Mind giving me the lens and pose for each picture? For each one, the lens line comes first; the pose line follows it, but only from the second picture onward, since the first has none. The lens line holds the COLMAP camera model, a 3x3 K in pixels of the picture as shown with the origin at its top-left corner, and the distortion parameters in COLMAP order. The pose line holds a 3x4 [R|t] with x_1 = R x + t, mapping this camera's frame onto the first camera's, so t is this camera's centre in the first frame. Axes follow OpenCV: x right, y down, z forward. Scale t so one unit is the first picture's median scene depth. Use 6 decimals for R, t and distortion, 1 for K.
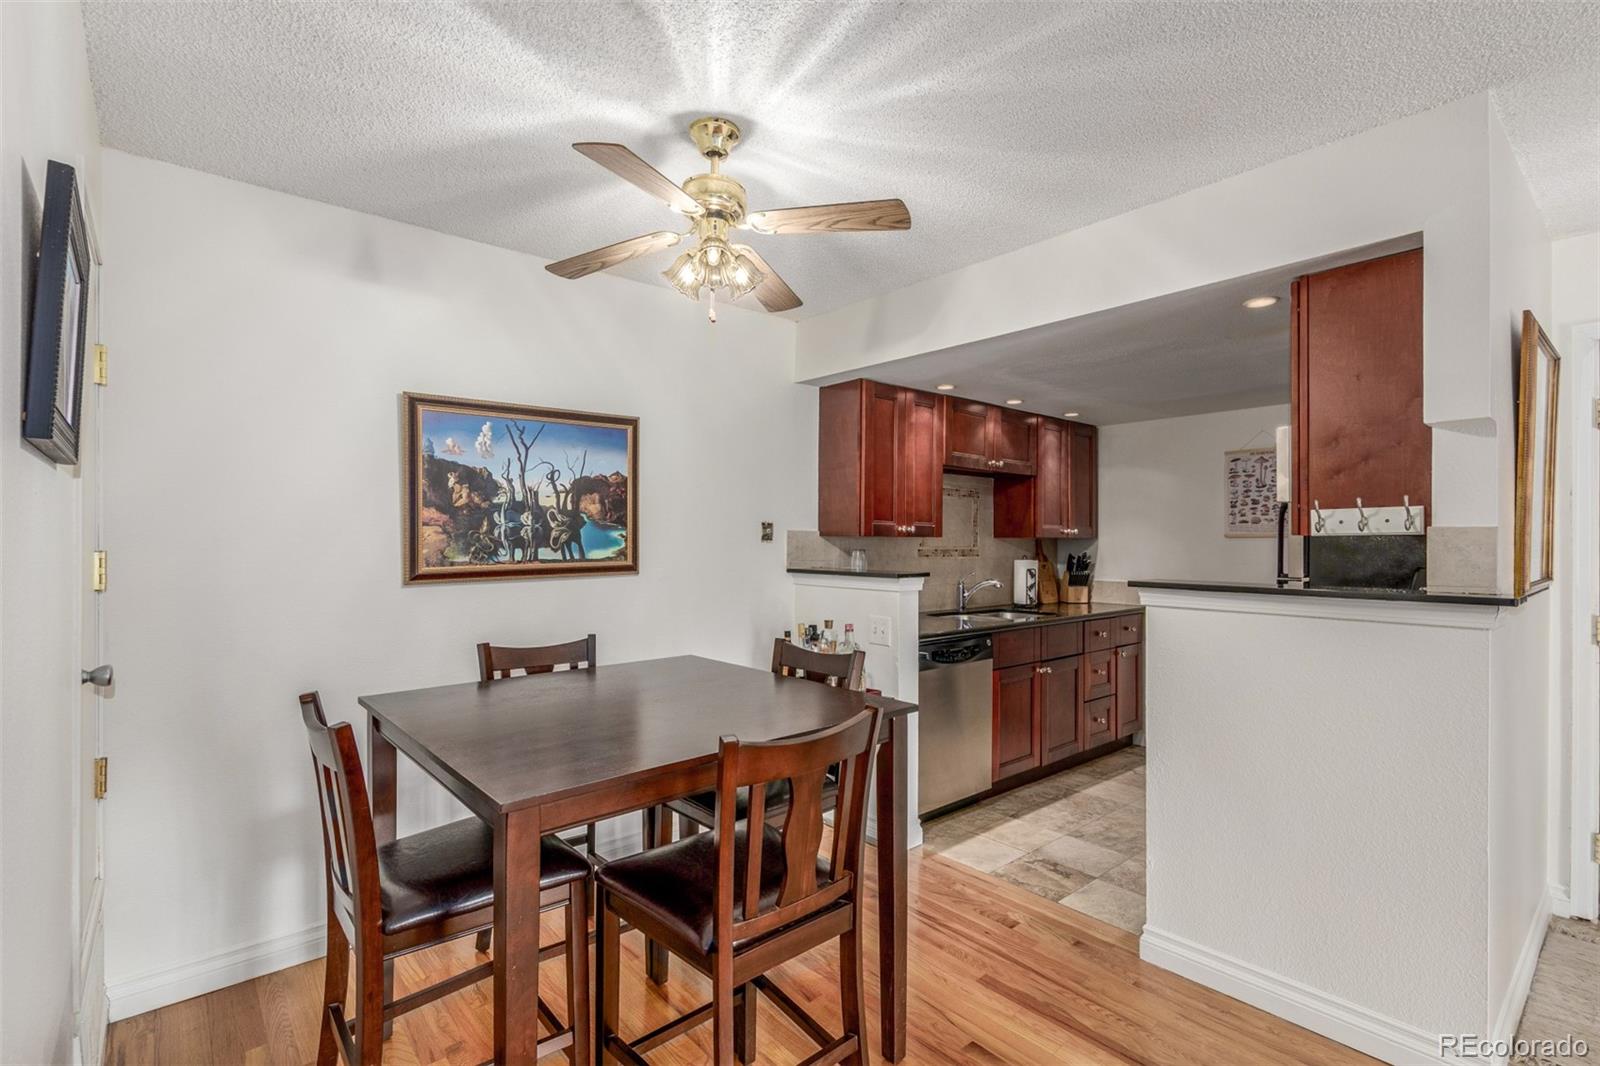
lens RADIAL K [[738.7, 0, 799.8], [0, 738.7, 531.2], [0, 0, 1]] dist [-0.000505, 0.000130]
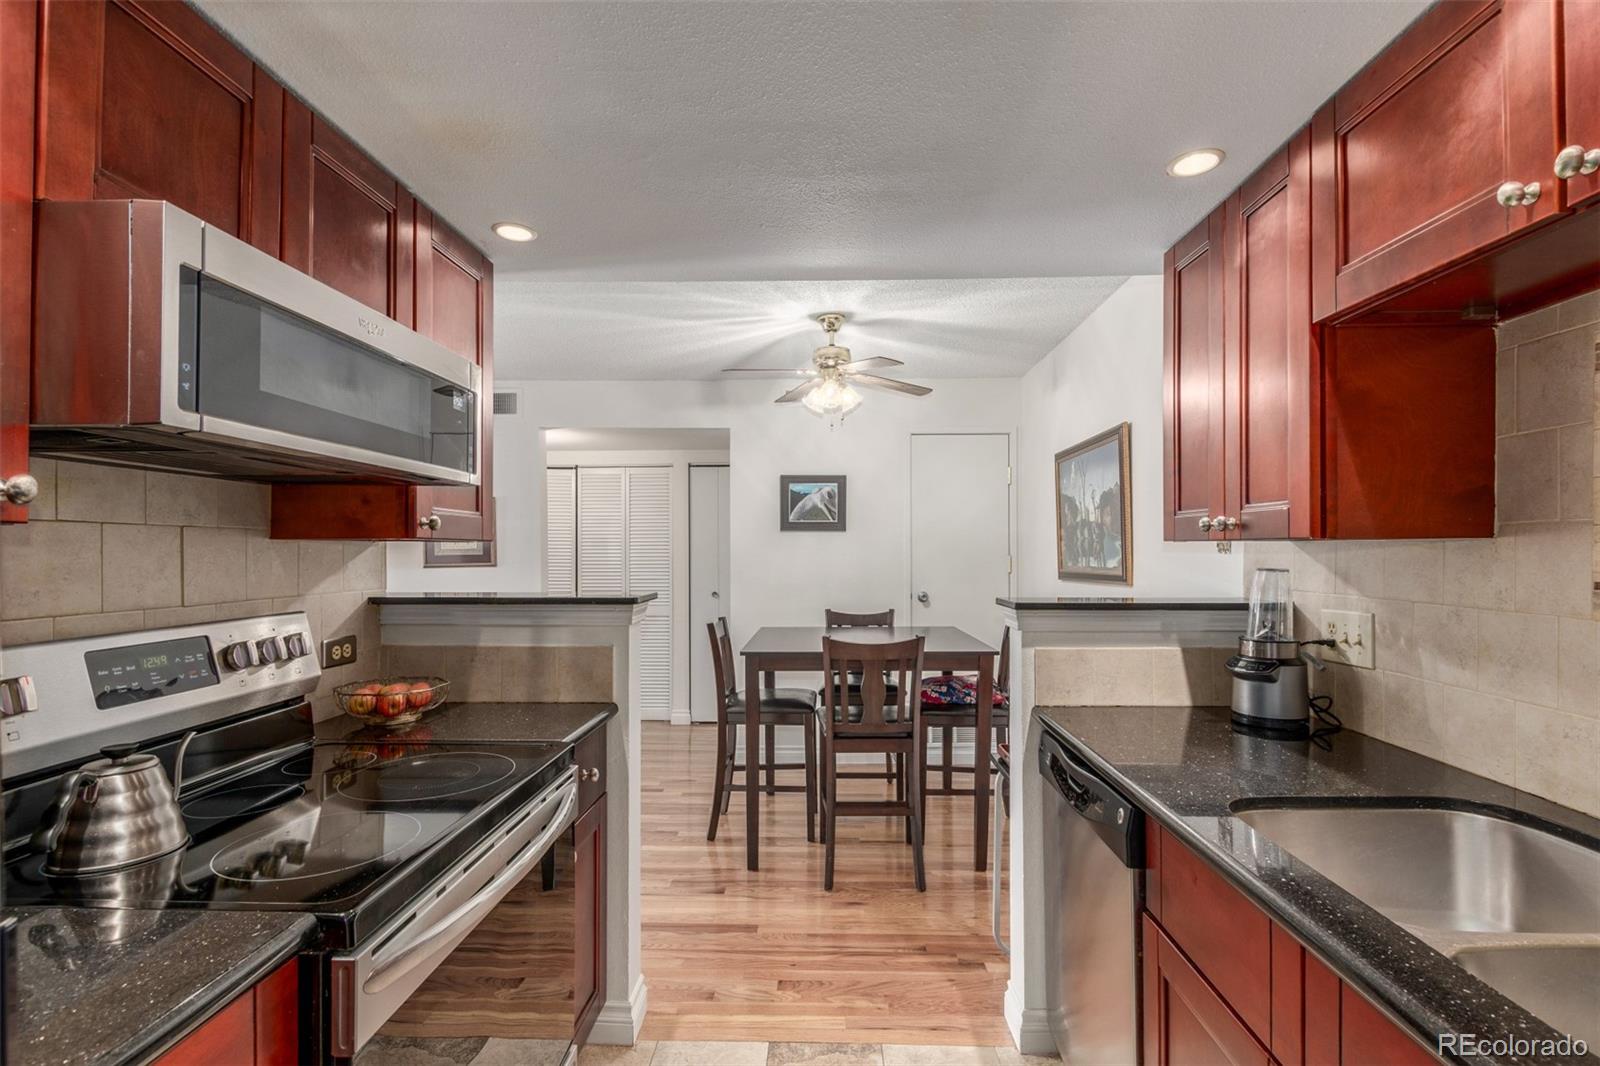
lens RADIAL K [[738.7, 0, 803.0], [0, 738.7, 543.4], [0, 0, 1]] dist [-0.000505, 0.000130]
pose [[-0.682656, -0.010005, -0.730671, 0.902262], [0.007334, 0.999762, -0.020542, 0.022999], [0.730703, -0.019382, -0.682421, 1.598513]]
